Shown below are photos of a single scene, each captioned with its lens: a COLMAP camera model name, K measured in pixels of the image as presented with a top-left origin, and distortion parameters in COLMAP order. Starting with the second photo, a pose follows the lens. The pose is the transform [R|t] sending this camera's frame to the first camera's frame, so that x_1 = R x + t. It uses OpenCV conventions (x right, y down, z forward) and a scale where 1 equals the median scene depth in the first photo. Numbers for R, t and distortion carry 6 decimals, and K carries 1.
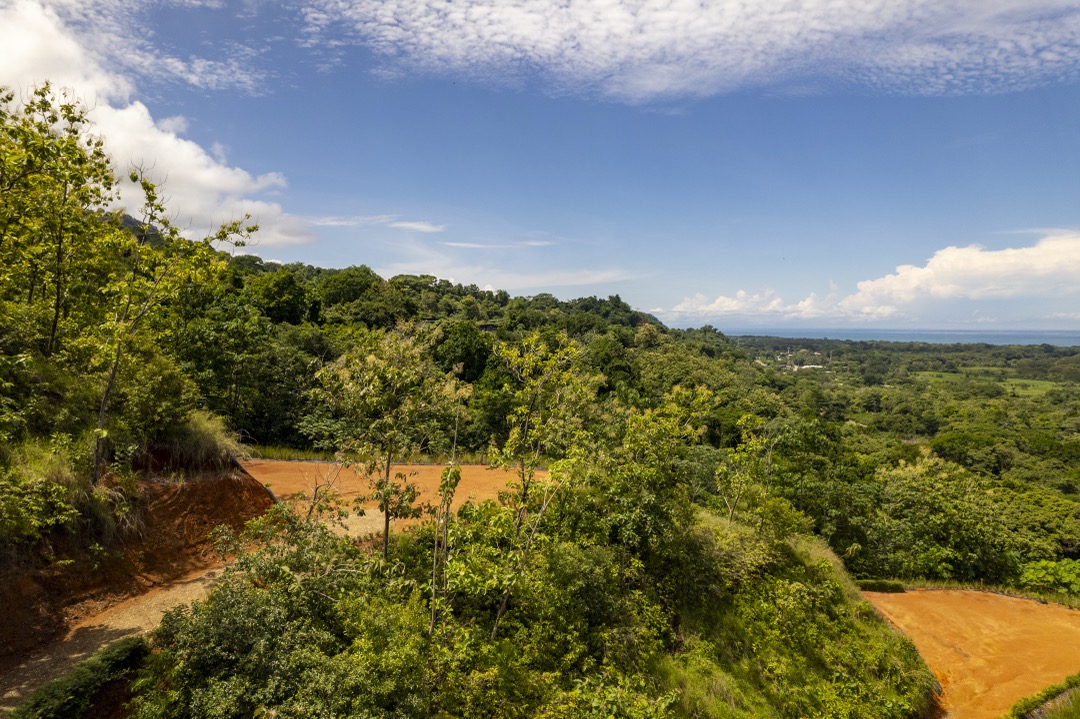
lens RADIAL K [[685.1, 0, 541.3], [0, 685.1, 359.2], [0, 0, 1]] dist [-0.039671, 0.028928]
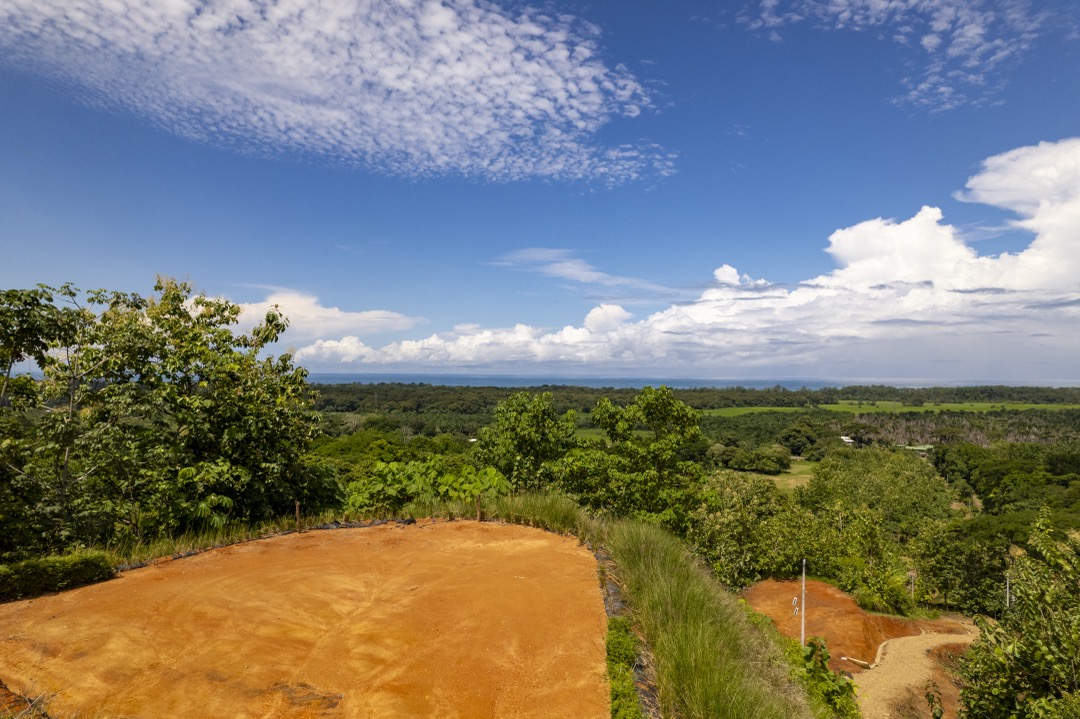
lens RADIAL K [[685.1, 0, 541.8], [0, 685.1, 360.2], [0, 0, 1]] dist [-0.039671, 0.028928]
pose [[0.518694, 0.007591, 0.854926, 0.355342], [0.041330, 0.998569, -0.033942, 0.254589], [-0.853960, 0.052940, 0.517638, 0.632208]]
